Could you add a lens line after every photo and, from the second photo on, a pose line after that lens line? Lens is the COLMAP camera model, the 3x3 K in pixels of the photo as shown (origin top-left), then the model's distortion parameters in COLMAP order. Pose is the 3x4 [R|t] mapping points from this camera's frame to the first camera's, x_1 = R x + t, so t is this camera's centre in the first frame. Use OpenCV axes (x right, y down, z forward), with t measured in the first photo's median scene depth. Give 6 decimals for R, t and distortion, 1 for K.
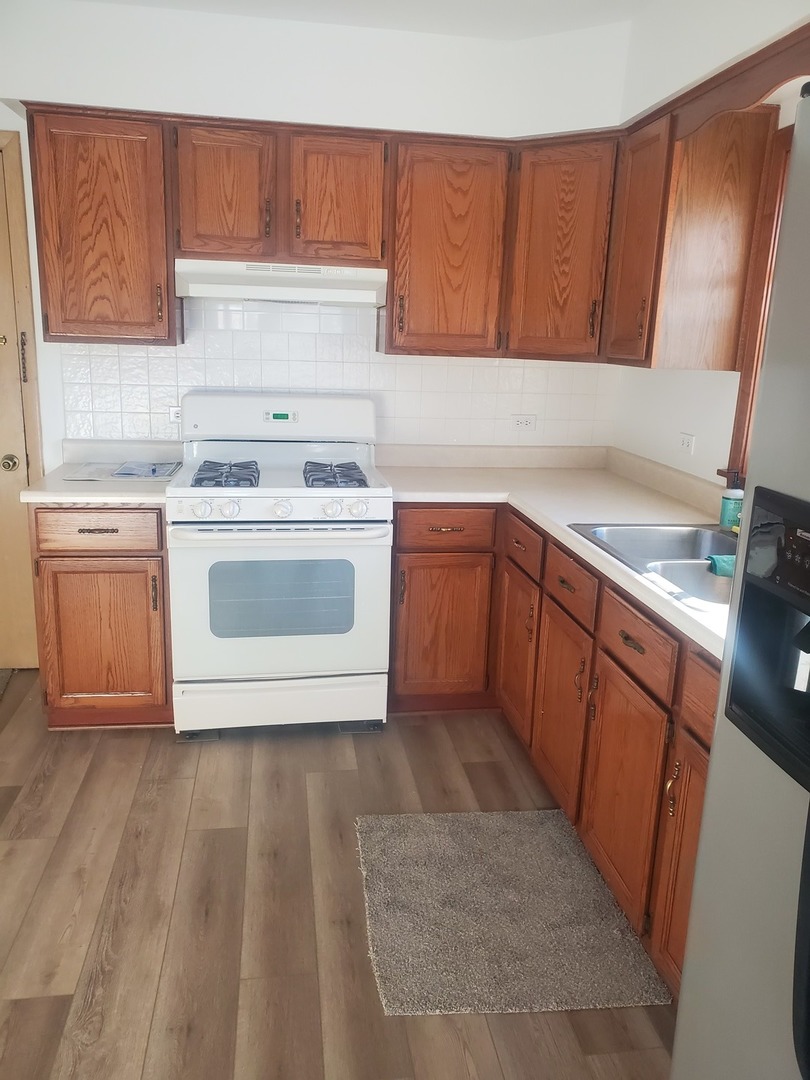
lens RADIAL K [[840.2, 0, 398.9], [0, 840.2, 537.7], [0, 0, 1]] dist [-0.007472, 0.051567]
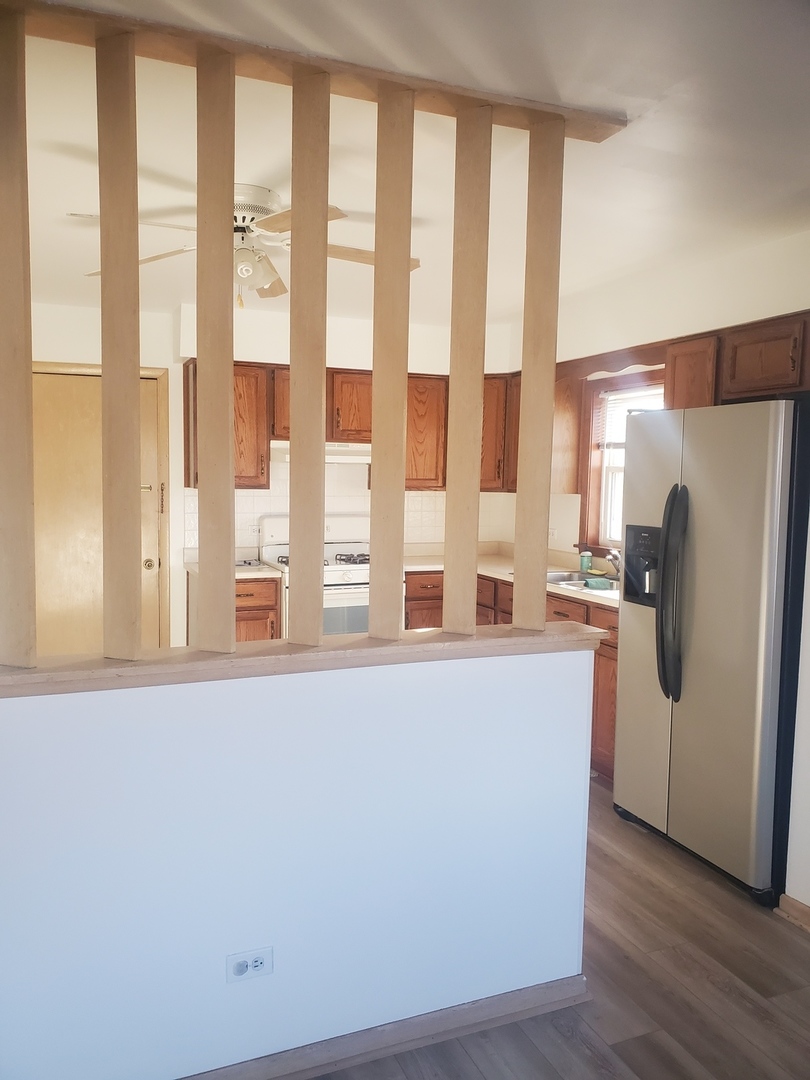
lens RADIAL K [[820.9, 0, 372.2], [0, 820.9, 543.1], [0, 0, 1]] dist [0.085484, -0.000675]
pose [[0.974458, -0.038537, 0.221238, -0.457081], [0.072830, 0.986150, -0.149012, 0.153865], [-0.212431, 0.161319, 0.963768, -0.676798]]
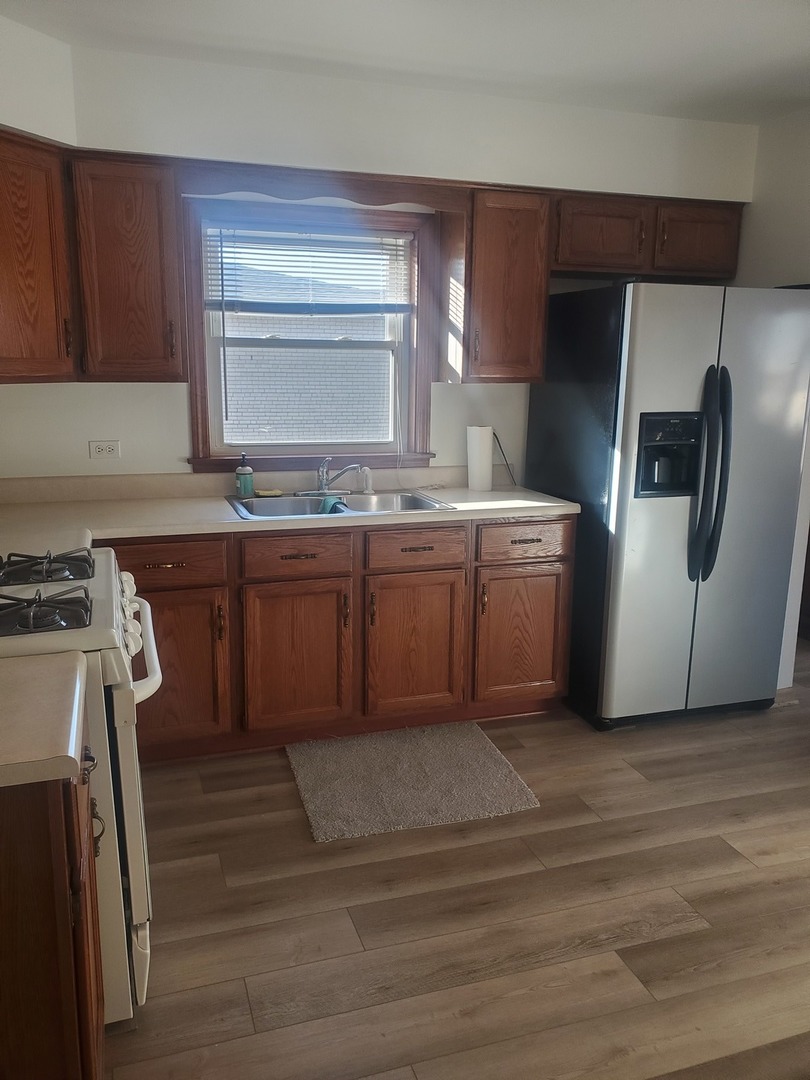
lens RADIAL K [[840.2, 0, 398.9], [0, 840.2, 537.7], [0, 0, 1]] dist [-0.007472, 0.051567]
pose [[-0.166893, -0.244885, 0.955080, -0.826401], [0.225197, 0.933594, 0.278727, -0.232757], [-0.959913, 0.261599, -0.100663, 0.802972]]
